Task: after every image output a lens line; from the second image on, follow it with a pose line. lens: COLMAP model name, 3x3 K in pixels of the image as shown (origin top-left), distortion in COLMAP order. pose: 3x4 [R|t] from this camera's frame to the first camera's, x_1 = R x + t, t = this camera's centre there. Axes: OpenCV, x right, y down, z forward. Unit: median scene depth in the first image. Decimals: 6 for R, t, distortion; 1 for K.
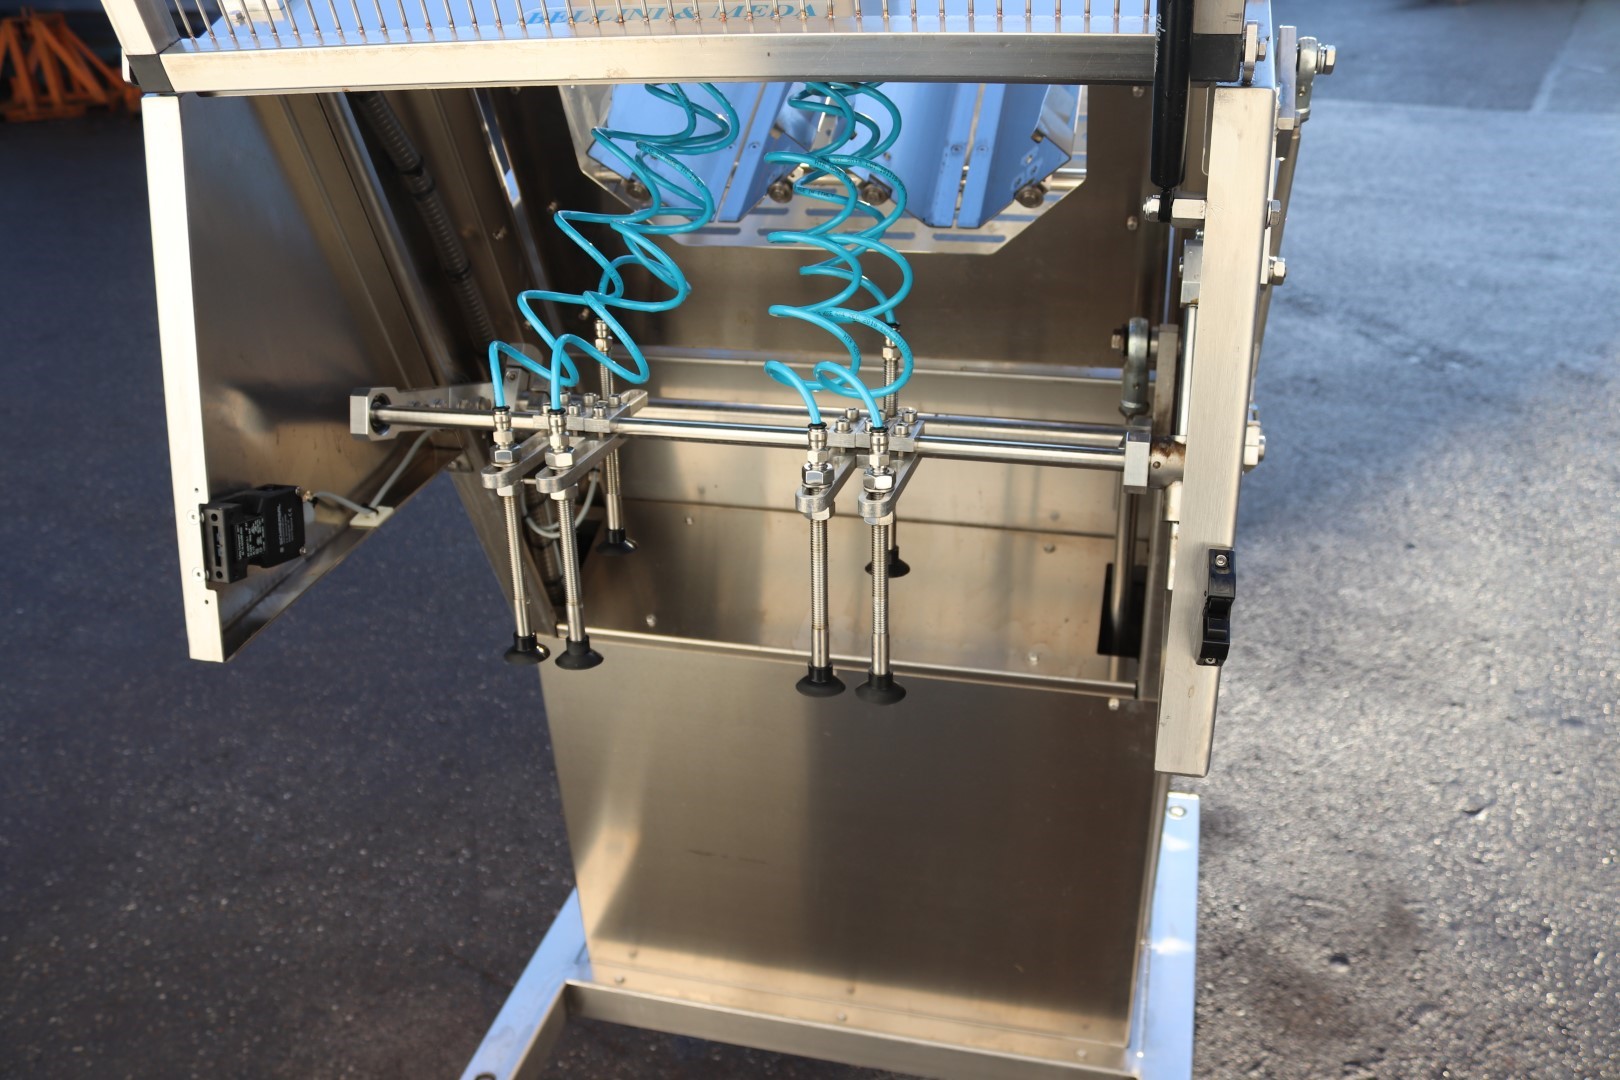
lens RADIAL K [[1378.1, 0, 809.2], [0, 1378.1, 539.7], [0, 0, 1]] dist [-0.004884, 0.001640]
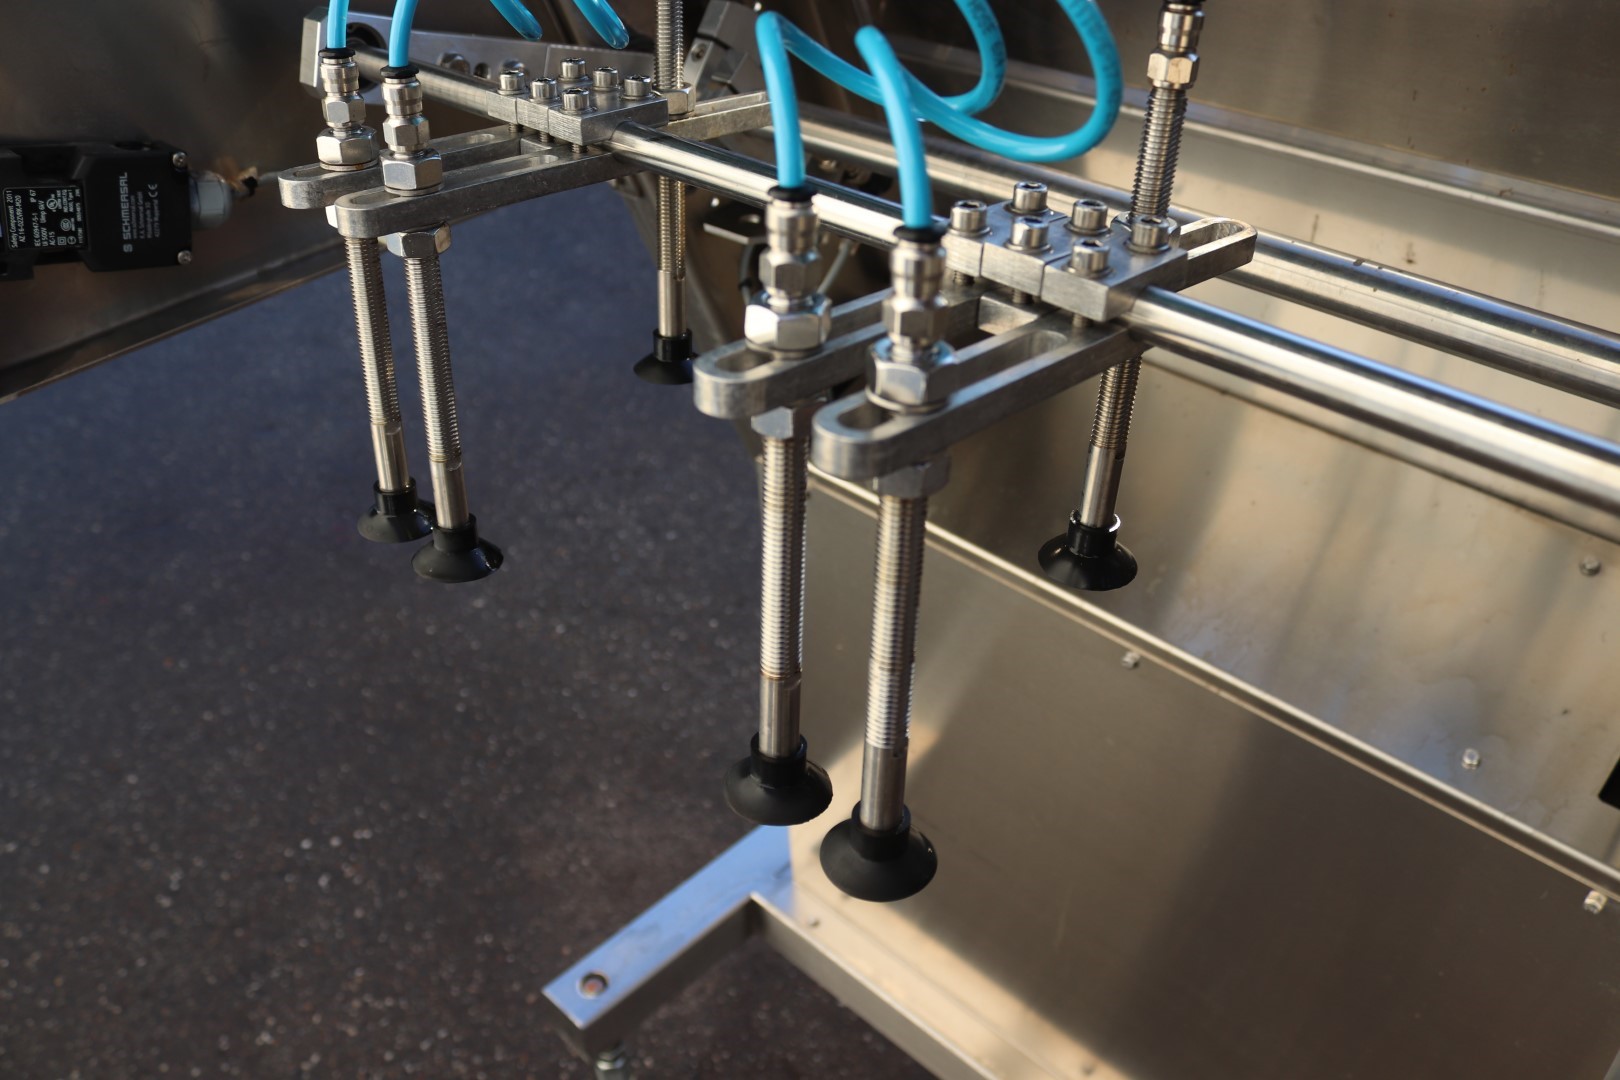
lens RADIAL K [[1378.1, 0, 810.4], [0, 1378.1, 541.6], [0, 0, 1]] dist [-0.004884, 0.001640]
pose [[0.860198, 0.295363, -0.415715, 0.134587], [-0.219927, 0.950351, 0.220146, -0.051965], [0.460099, -0.097942, 0.882449, 0.415002]]
